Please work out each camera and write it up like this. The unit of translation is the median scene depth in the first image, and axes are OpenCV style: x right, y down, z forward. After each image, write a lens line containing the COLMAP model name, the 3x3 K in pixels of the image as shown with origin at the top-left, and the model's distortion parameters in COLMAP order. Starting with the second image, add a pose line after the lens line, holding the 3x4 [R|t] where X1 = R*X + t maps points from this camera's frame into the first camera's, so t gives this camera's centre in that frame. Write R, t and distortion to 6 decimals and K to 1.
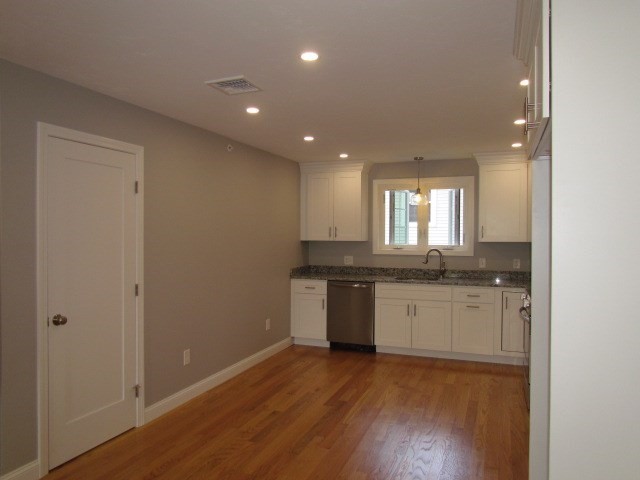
lens RADIAL K [[453.7, 0, 321.8], [0, 453.7, 241.6], [0, 0, 1]] dist [-0.023913, 0.002647]
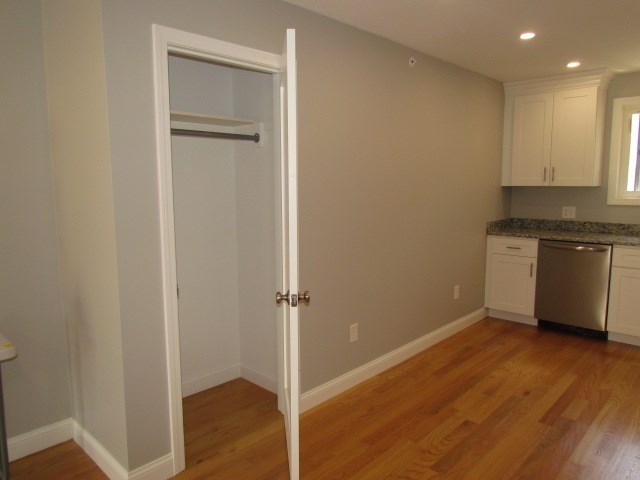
lens RADIAL K [[453.7, 0, 321.8], [0, 453.7, 241.6], [0, 0, 1]] dist [-0.023913, 0.002647]
pose [[0.923893, 0.040234, -0.380530, -0.043614], [0.004163, 0.993341, 0.115135, 0.002489], [0.382629, -0.107956, 0.917573, 0.217414]]
